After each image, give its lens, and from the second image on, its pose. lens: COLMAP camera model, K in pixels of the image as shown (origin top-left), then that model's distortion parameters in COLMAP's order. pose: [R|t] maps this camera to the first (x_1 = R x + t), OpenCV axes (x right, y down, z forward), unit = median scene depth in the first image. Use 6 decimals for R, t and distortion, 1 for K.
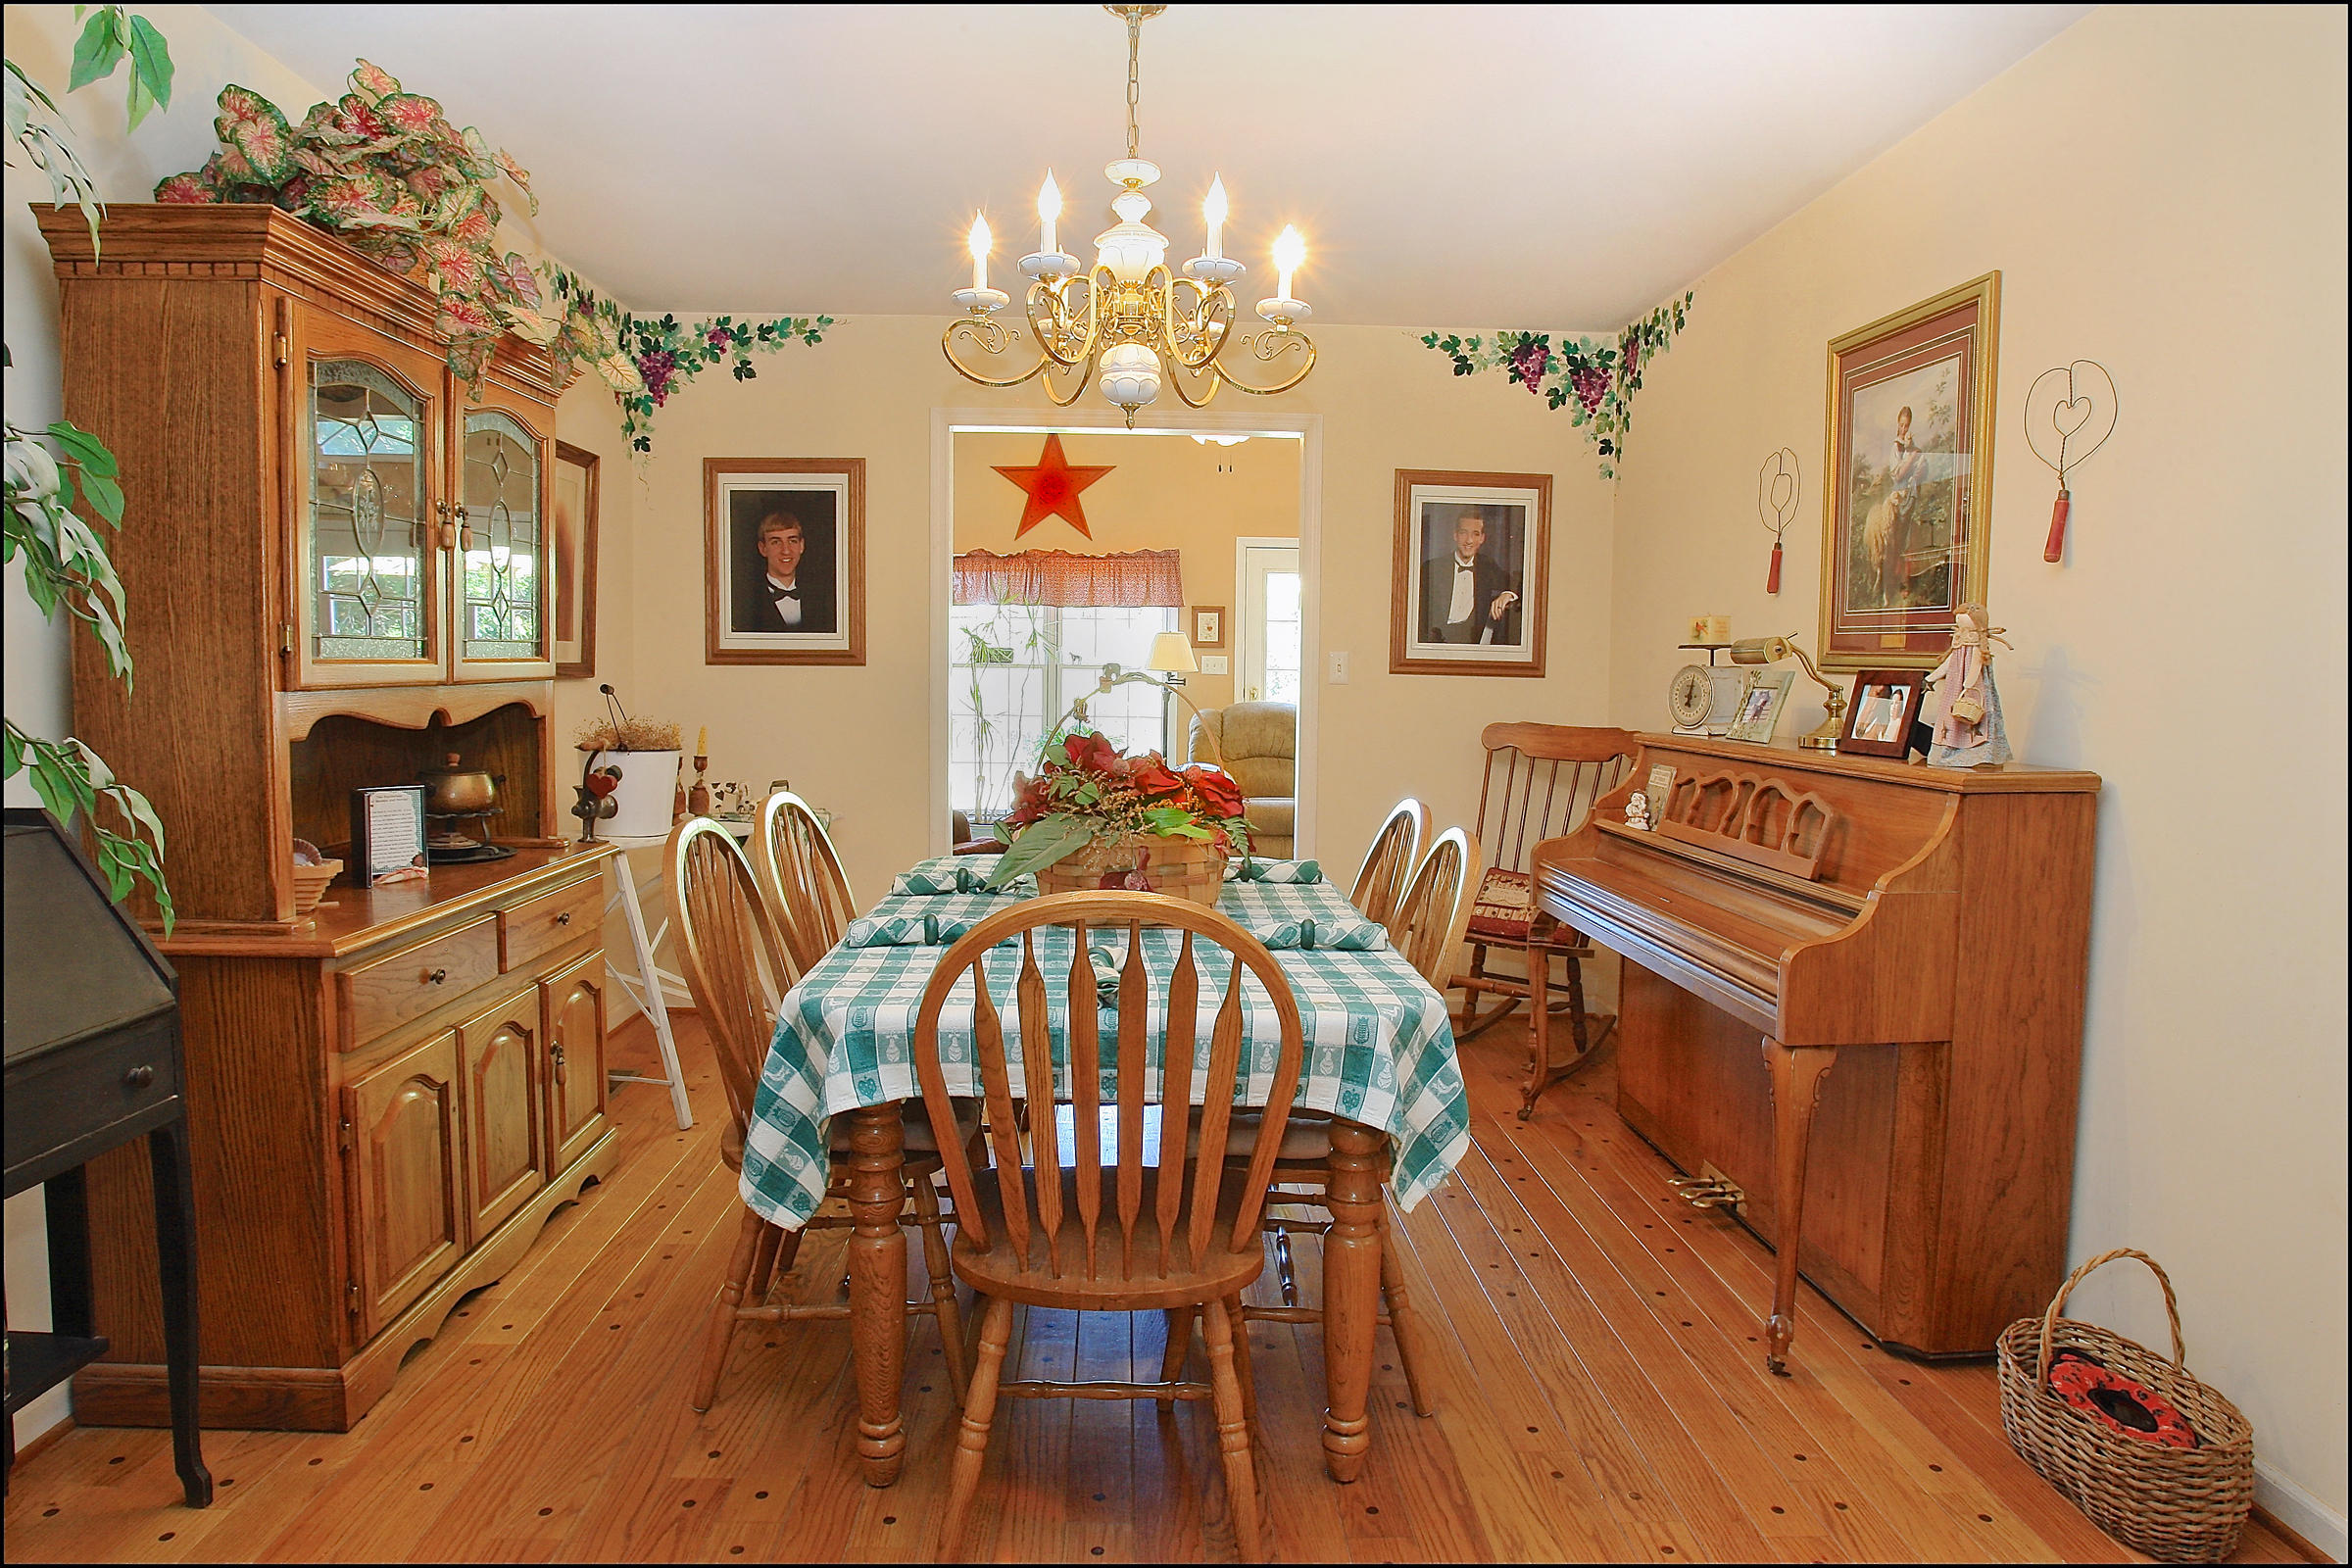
lens RADIAL K [[1397.5, 0, 1176.0], [0, 1397.5, 784.0], [0, 0, 1]] dist [-0.086952, 0.045888]
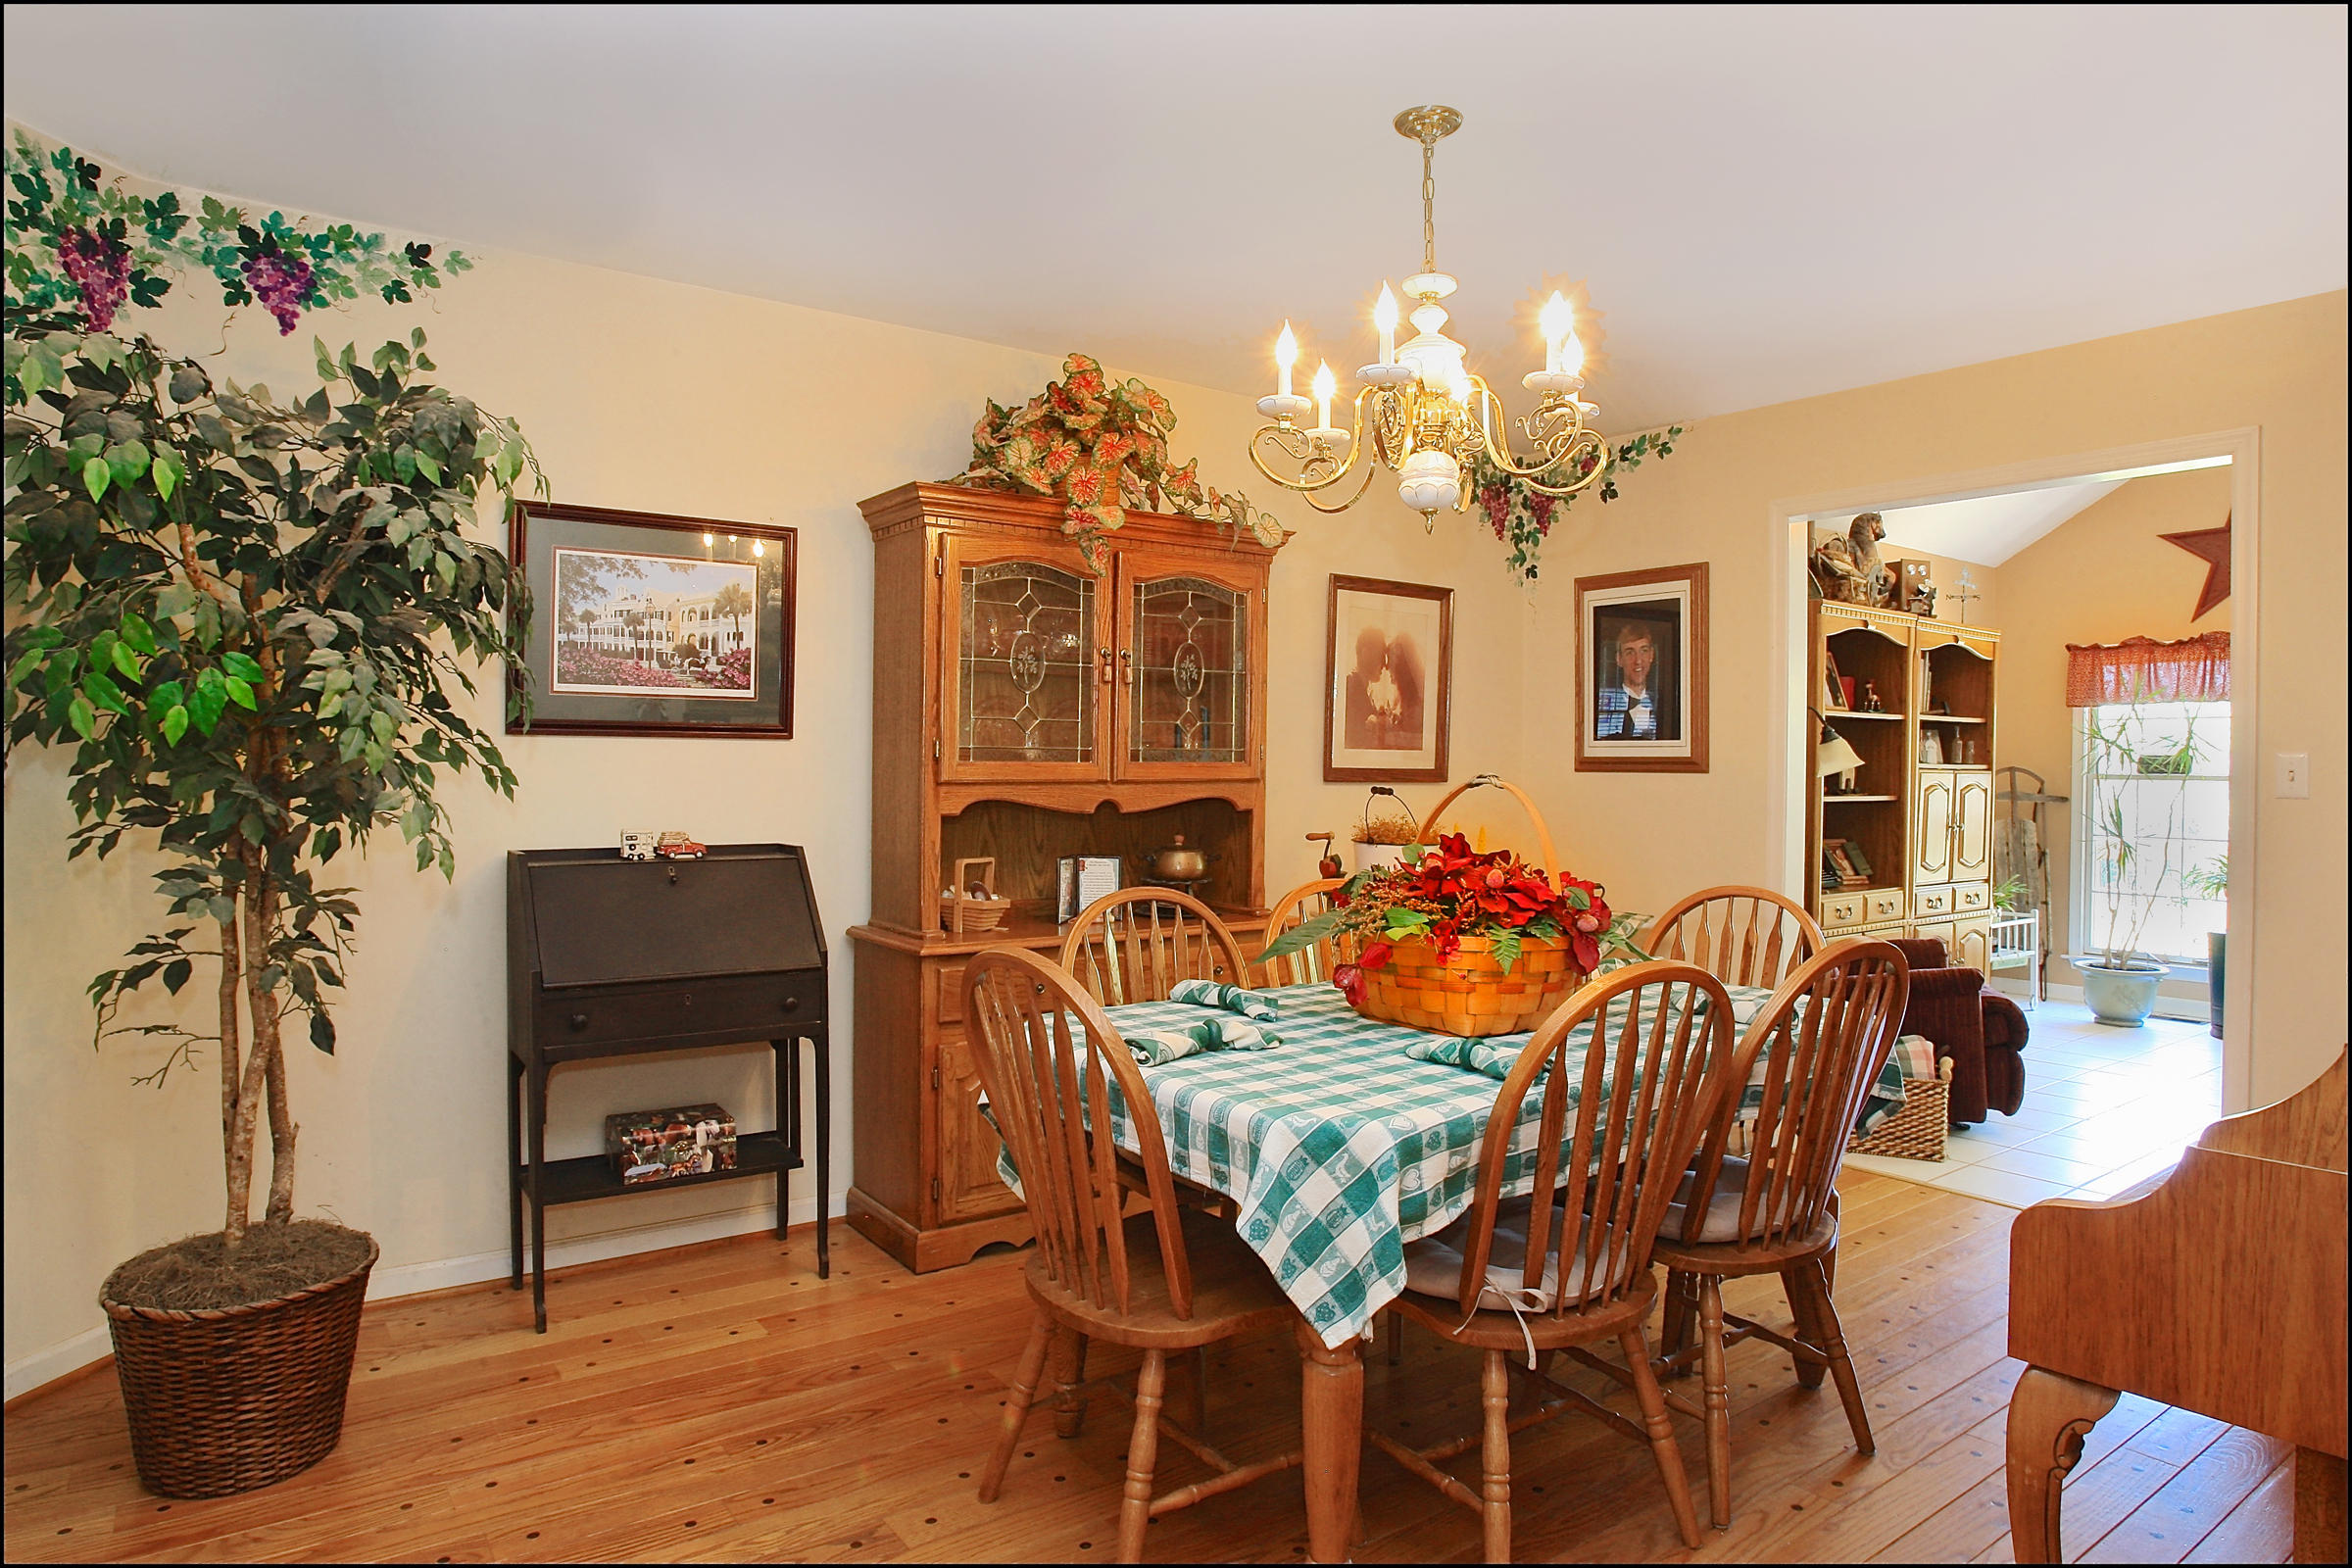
lens RADIAL K [[1397.5, 0, 1176.0], [0, 1397.5, 784.0], [0, 0, 1]] dist [-0.086952, 0.045888]
pose [[0.552459, 0.004050, -0.833530, 0.383493], [-0.073279, 0.996352, -0.043728, -0.008046], [0.830313, 0.085238, 0.550740, 0.163686]]
